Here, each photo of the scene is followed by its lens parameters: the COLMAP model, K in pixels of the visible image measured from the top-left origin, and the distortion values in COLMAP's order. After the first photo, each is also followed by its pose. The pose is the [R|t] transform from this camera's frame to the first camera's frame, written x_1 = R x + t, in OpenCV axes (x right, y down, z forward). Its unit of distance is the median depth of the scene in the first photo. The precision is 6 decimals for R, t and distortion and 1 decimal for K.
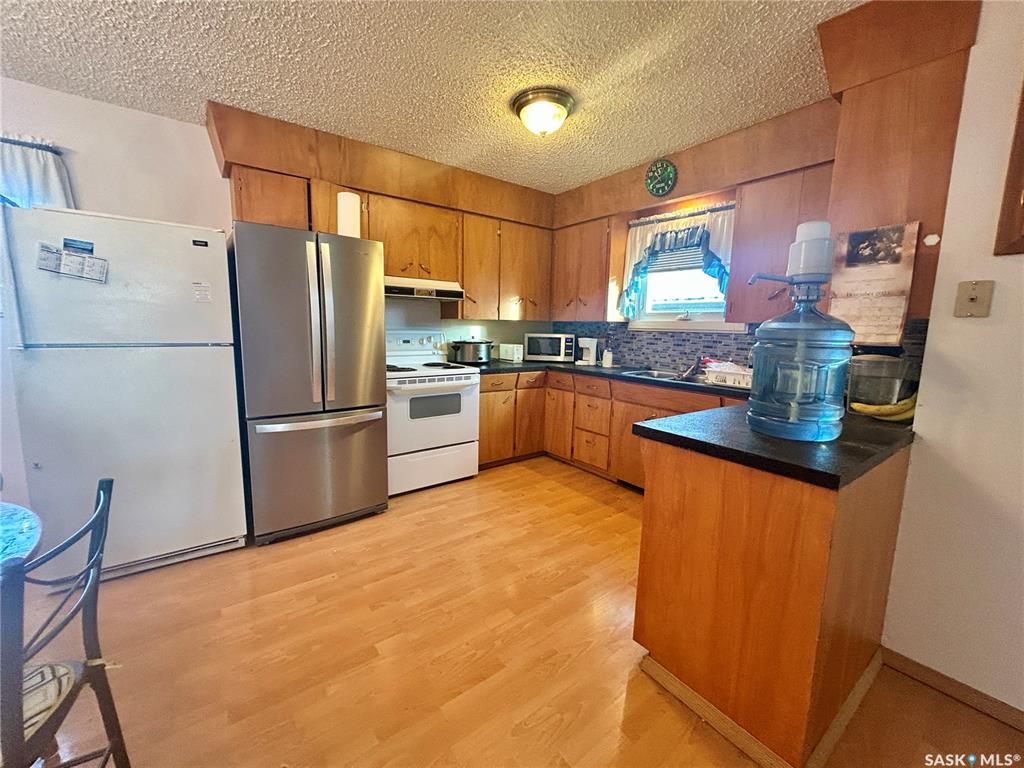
lens RADIAL K [[410.8, 0, 510.4], [0, 410.8, 383.3], [0, 0, 1]] dist [-0.002883, 0.000578]
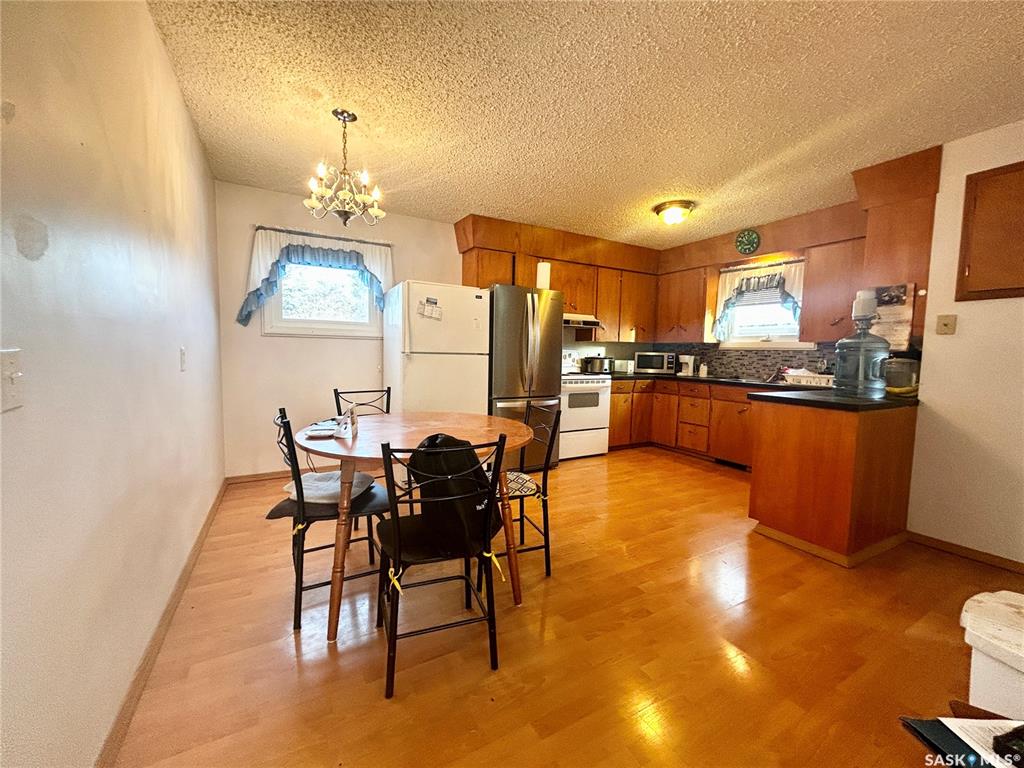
lens RADIAL K [[410.8, 0, 511.8], [0, 410.8, 382.6], [0, 0, 1]] dist [-0.002883, 0.000578]
pose [[0.991585, 0.009688, -0.129095, -0.234809], [-0.018322, 0.997660, -0.065865, 0.088233], [0.128154, 0.067676, 0.989442, -0.441084]]
